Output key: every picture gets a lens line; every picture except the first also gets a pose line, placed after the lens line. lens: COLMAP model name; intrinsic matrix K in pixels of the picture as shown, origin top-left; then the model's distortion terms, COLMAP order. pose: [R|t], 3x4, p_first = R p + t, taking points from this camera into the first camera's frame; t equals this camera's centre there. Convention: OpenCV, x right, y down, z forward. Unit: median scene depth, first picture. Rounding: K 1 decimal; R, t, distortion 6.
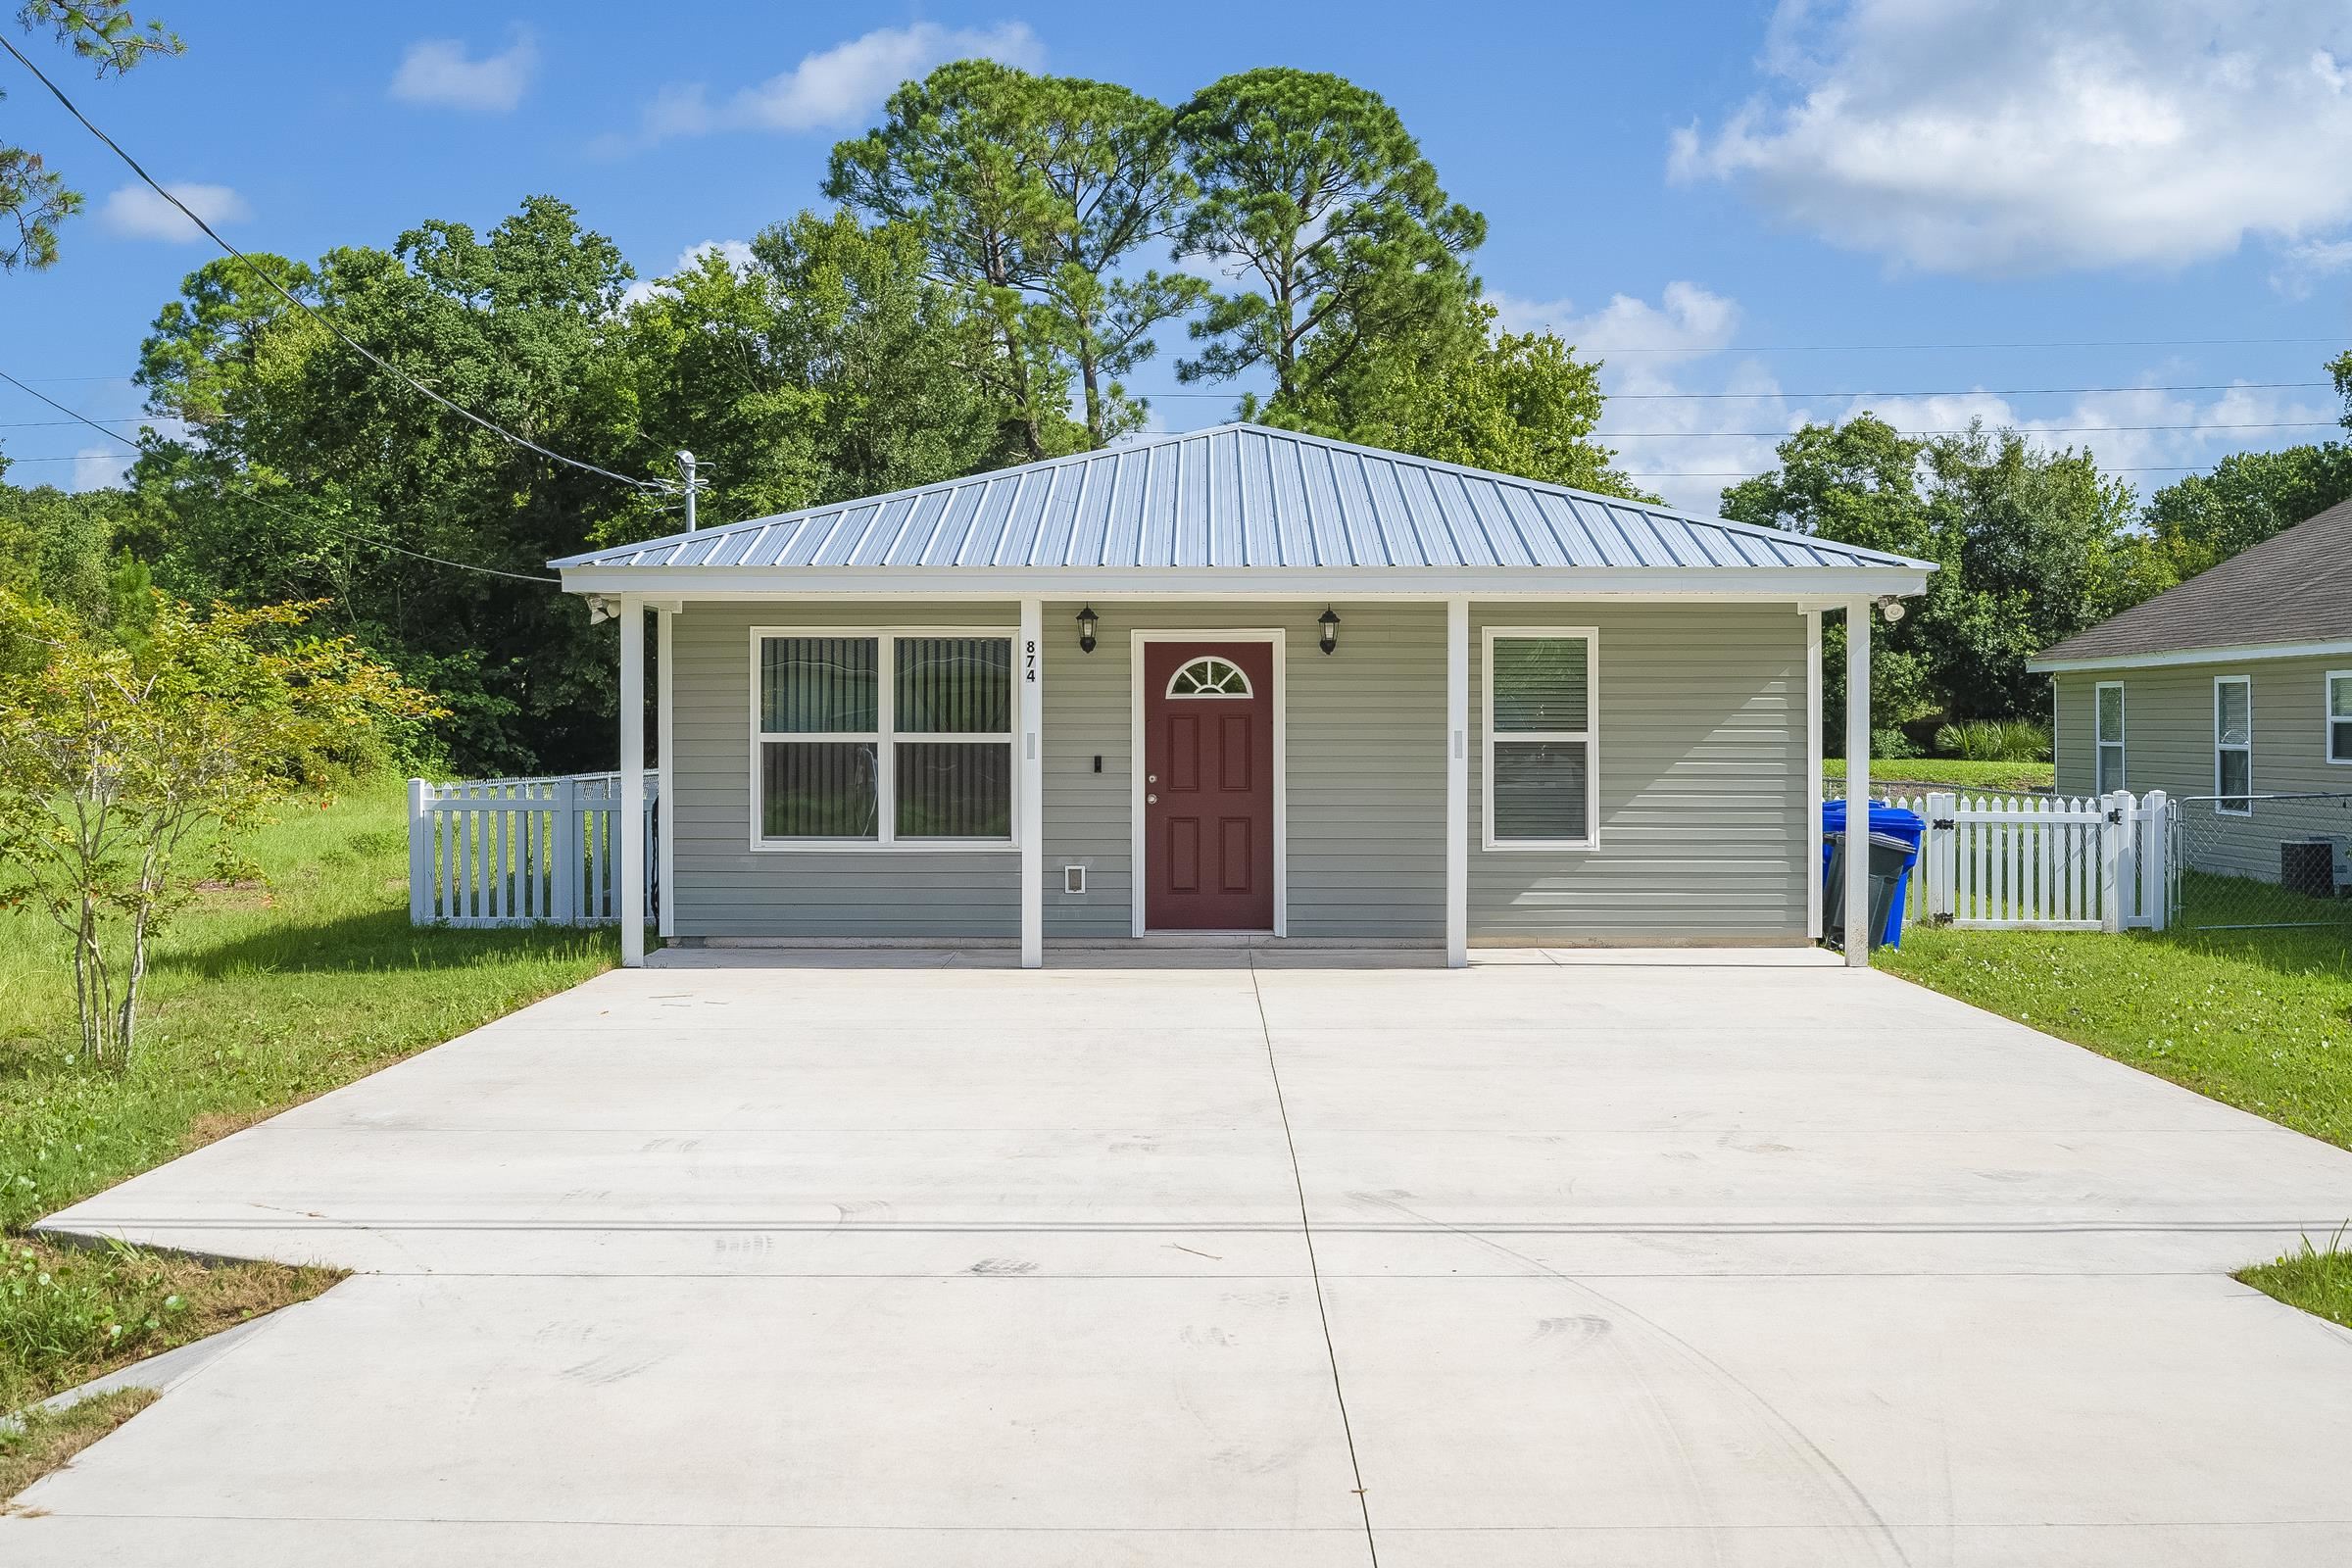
lens RADIAL K [[2697.9, 0, 1176.0], [0, 2697.9, 784.0], [0, 0, 1]] dist [-0.143206, 0.264629]
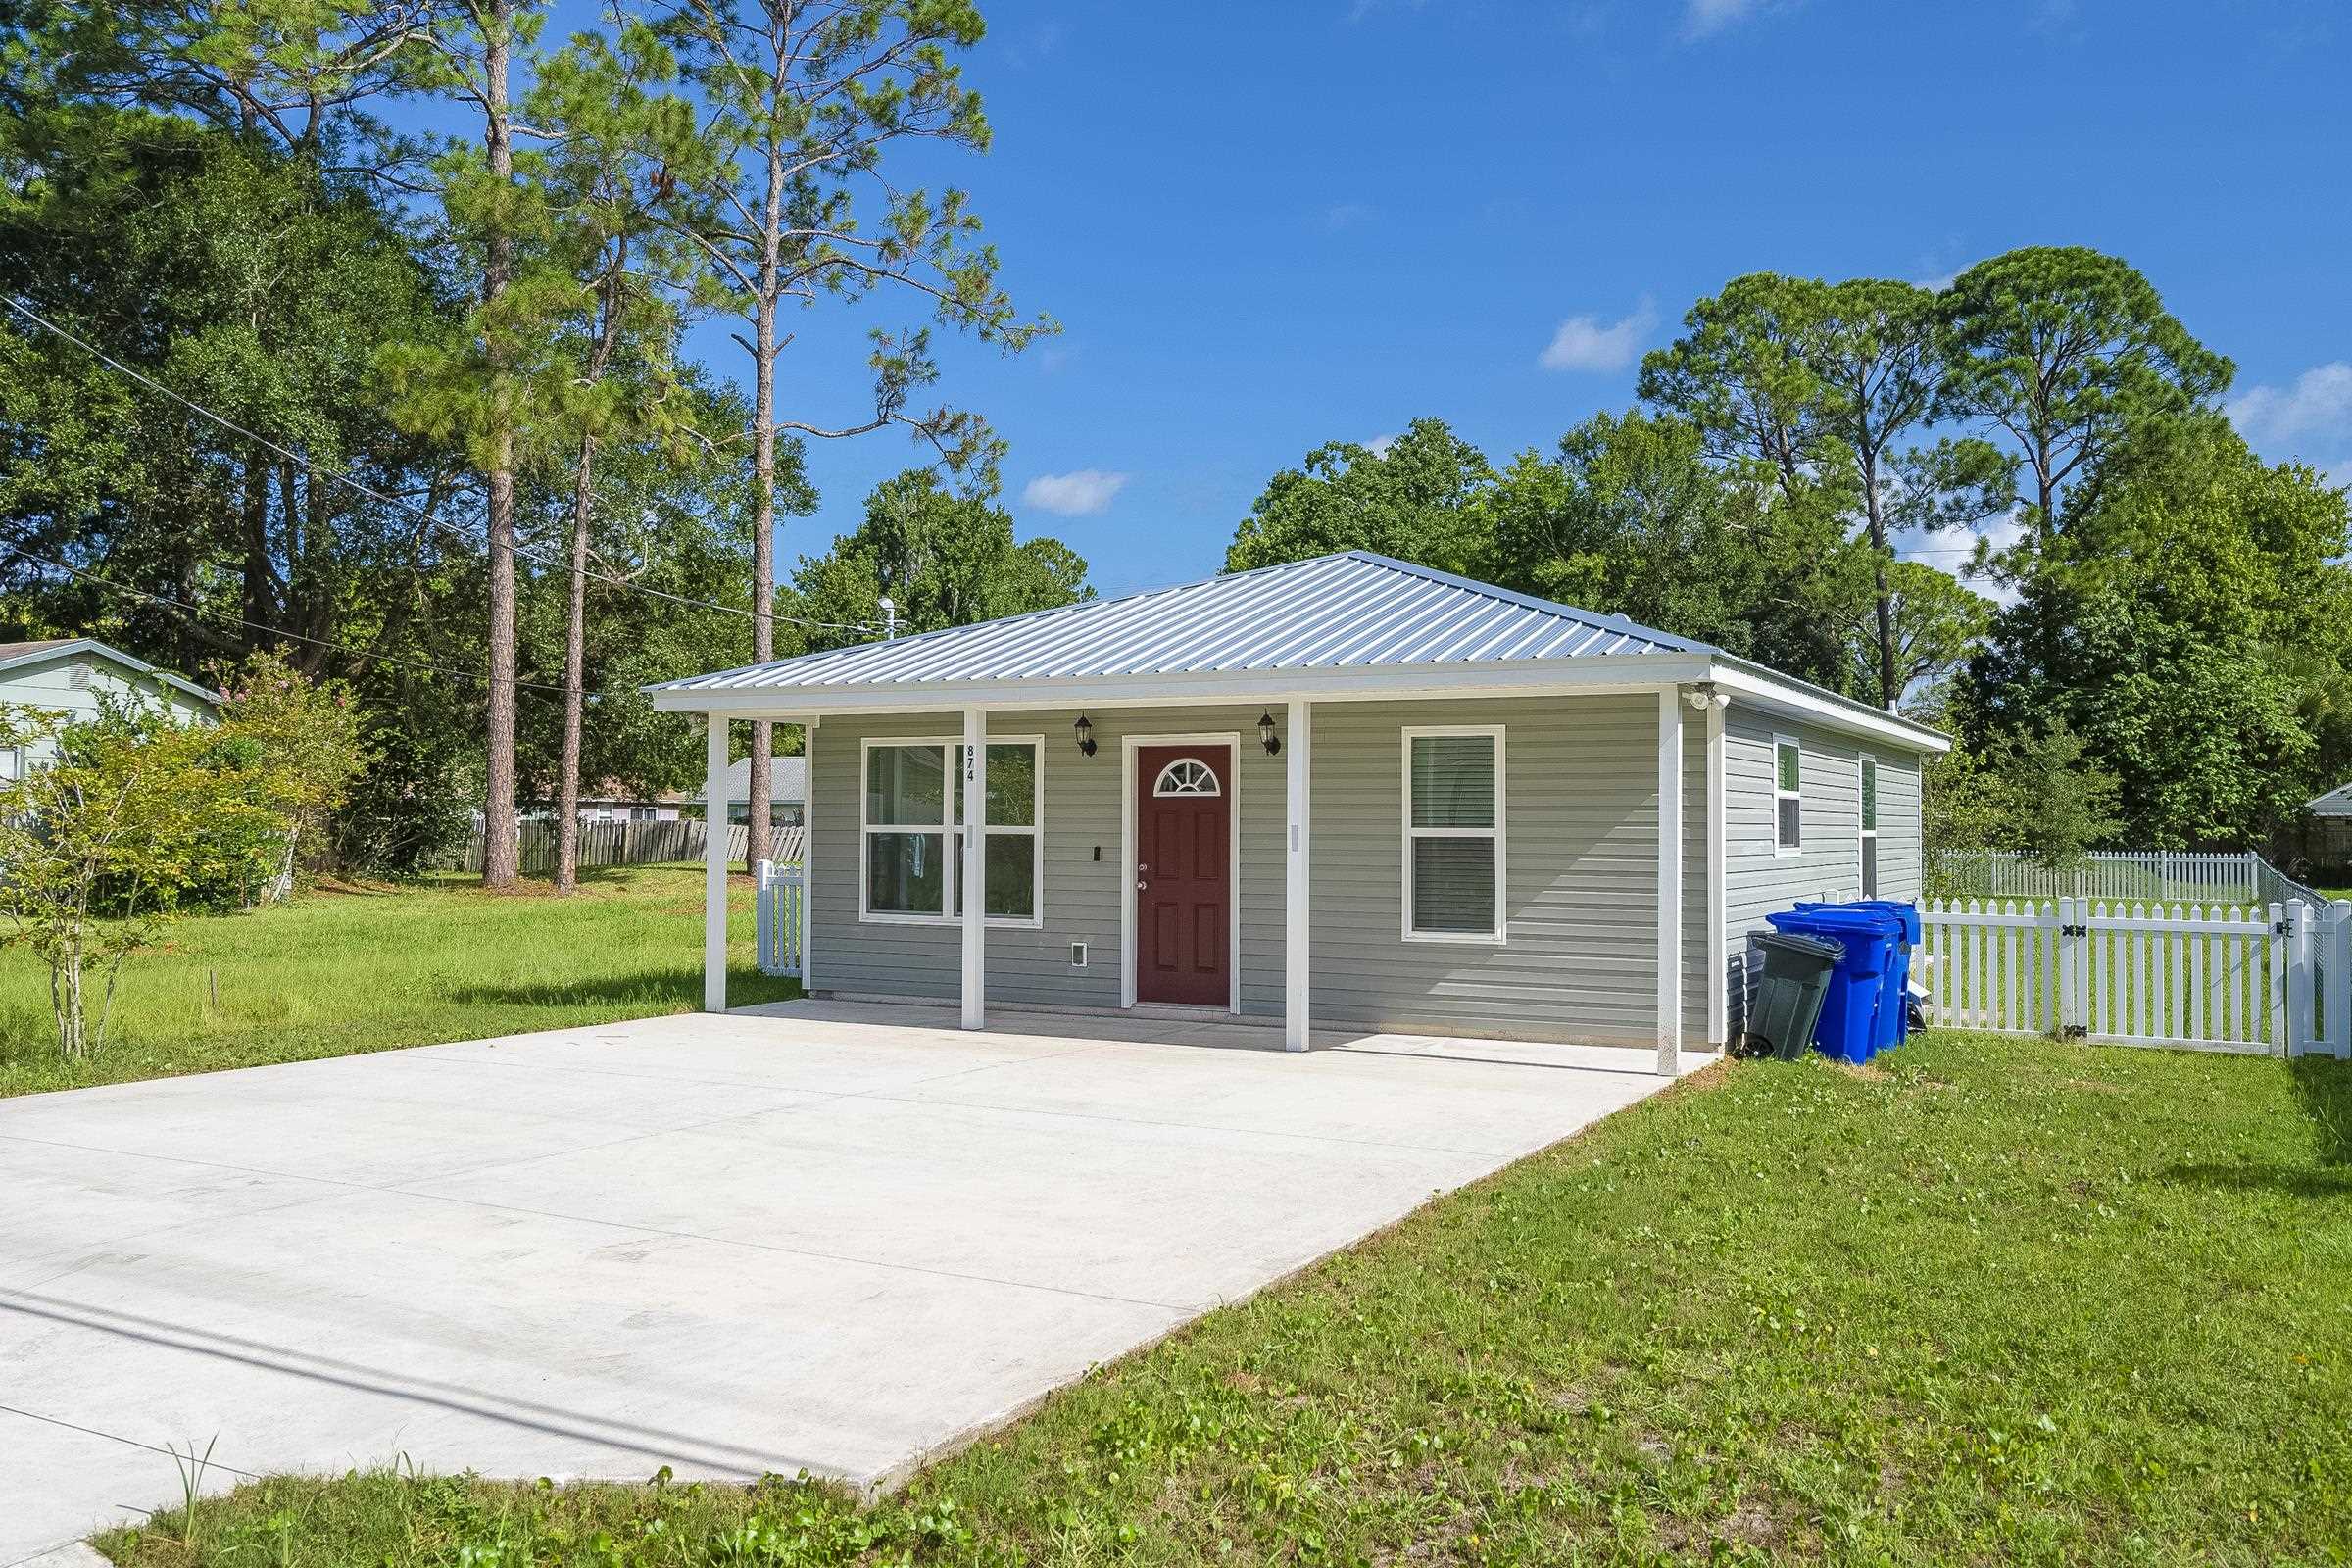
lens RADIAL K [[2038.7, 0, 1176.0], [0, 2038.7, 784.0], [0, 0, 1]] dist [-0.015286, -0.006783]
pose [[0.874924, -0.004552, -0.484239, 0.356415], [-0.016984, 0.999052, -0.040078, -0.002393], [0.483962, 0.043289, 0.874017, 0.222515]]
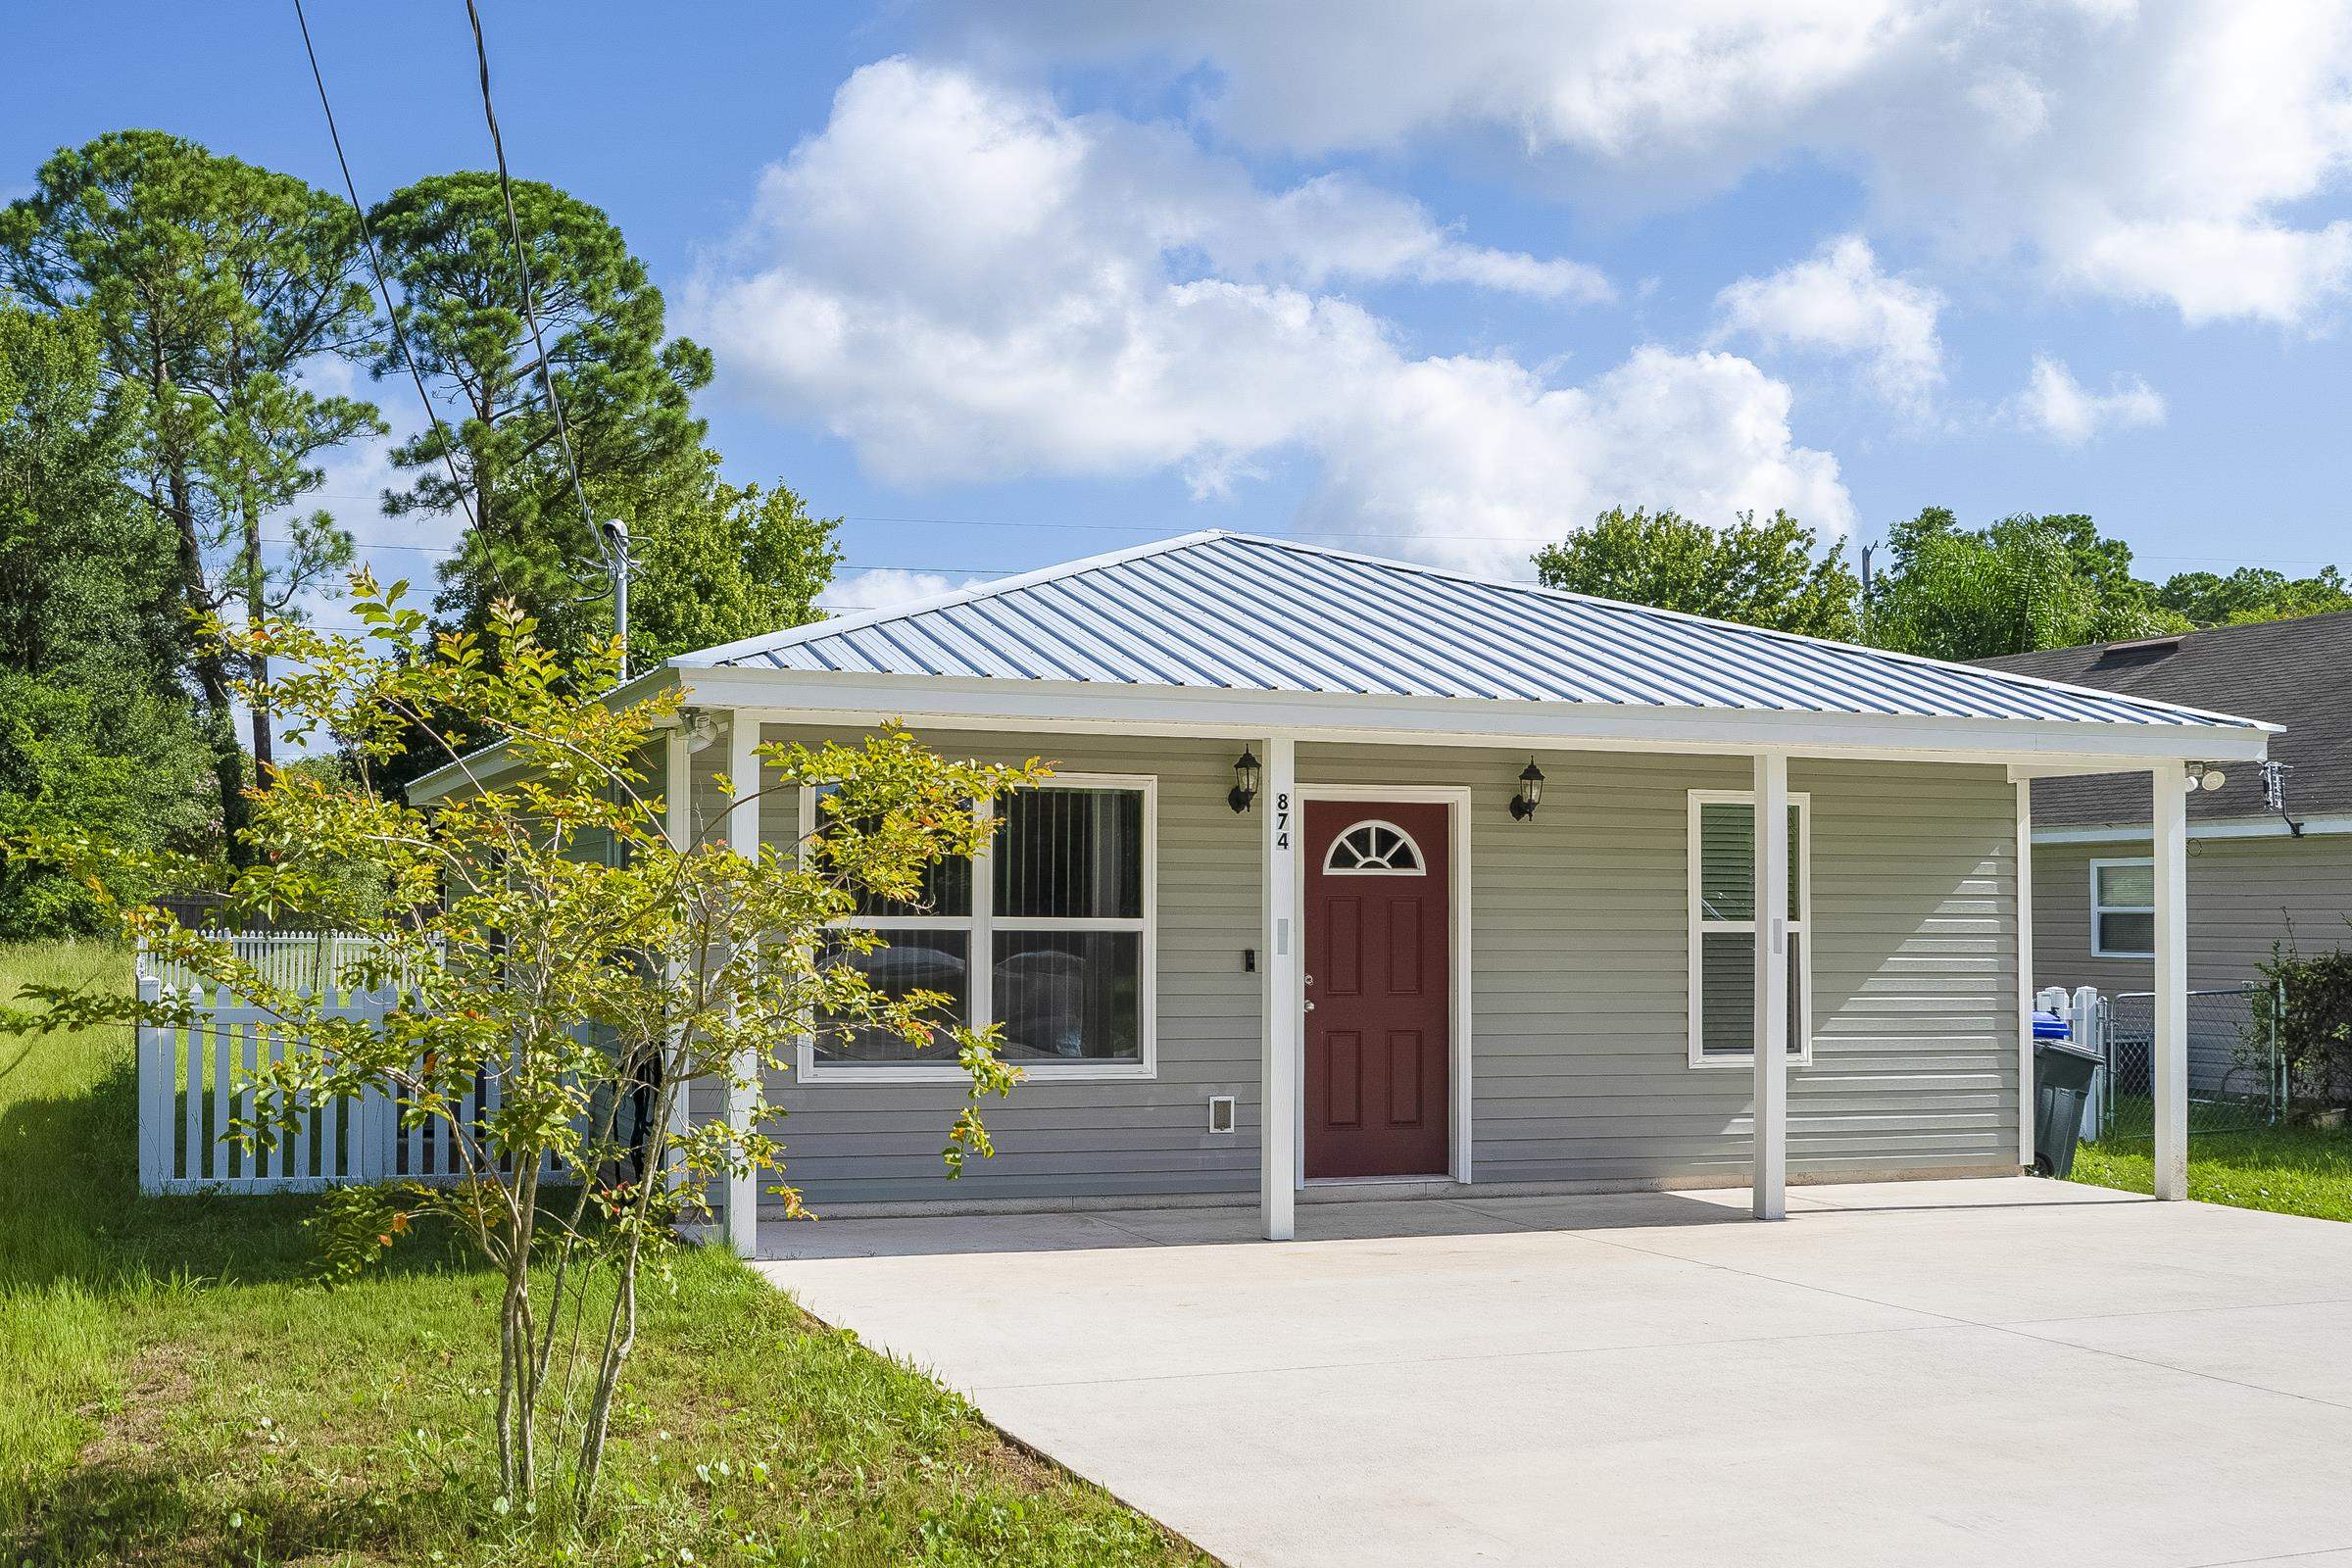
lens RADIAL K [[2756.2, 0, 982.1], [0, 2756.2, 787.9], [0, 0, 1]] dist [-0.094527, 0.001442]
pose [[0.937251, 0.023228, 0.347880, -0.313568], [-0.000044, 0.997786, -0.066503, -0.003648], [-0.348654, 0.062315, 0.935178, 0.258547]]
